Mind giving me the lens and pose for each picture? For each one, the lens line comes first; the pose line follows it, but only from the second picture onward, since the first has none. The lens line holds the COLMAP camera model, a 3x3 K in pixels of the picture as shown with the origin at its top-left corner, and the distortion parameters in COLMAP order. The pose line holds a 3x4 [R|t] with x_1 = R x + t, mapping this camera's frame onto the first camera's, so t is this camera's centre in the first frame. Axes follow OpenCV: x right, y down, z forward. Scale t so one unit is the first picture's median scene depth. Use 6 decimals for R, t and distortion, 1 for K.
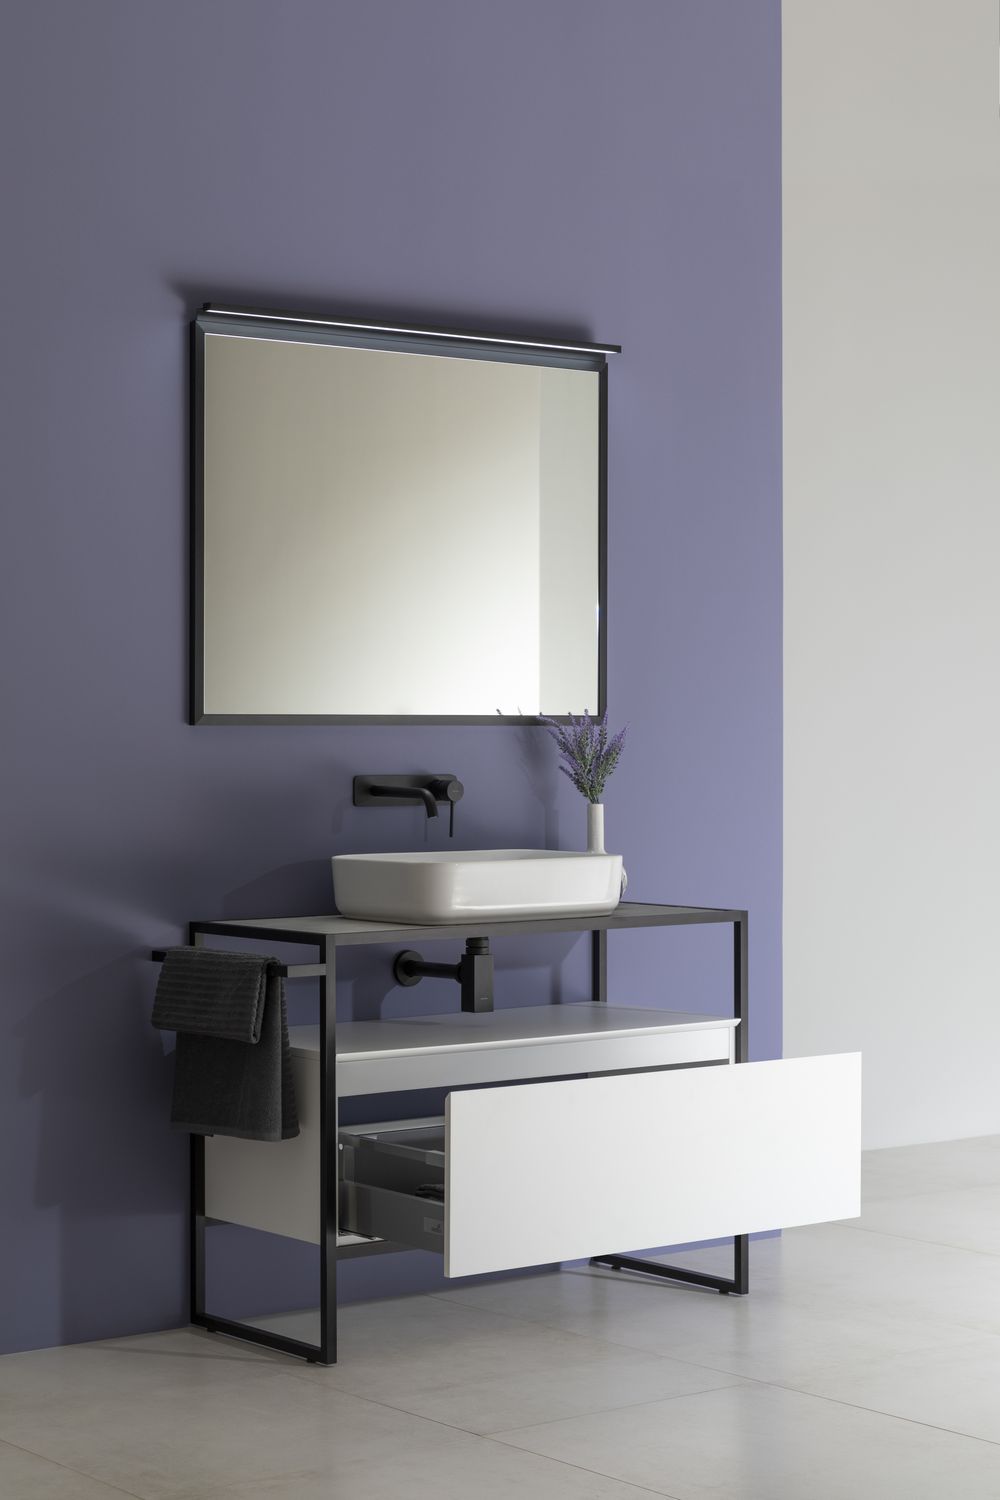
lens RADIAL K [[2870.2, 0, 501.5], [0, 2870.2, 751.8], [0, 0, 1]] dist [0.013897, 0.000000]
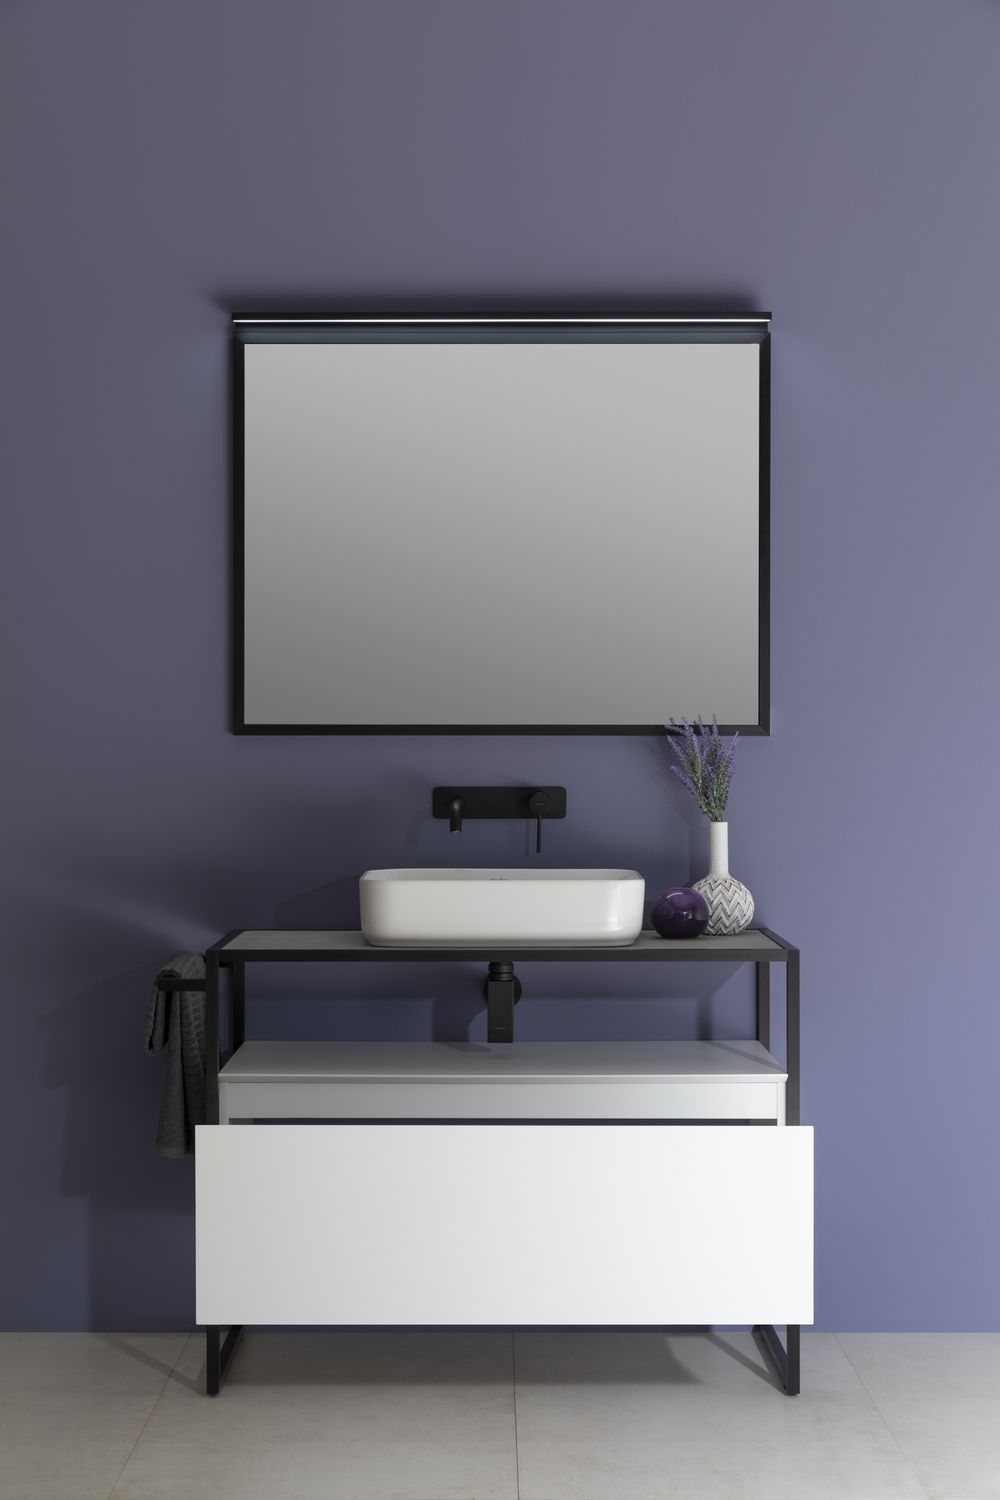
lens RADIAL K [[2455.7, 0, 503.5], [0, 2455.7, 748.9], [0, 0, 1]] dist [0.016689, 0.000000]
pose [[0.780693, 0.004184, -0.624901, 0.478396], [-0.007231, 0.999971, -0.002338, -0.002690], [0.624873, 0.006344, 0.780700, 0.366150]]
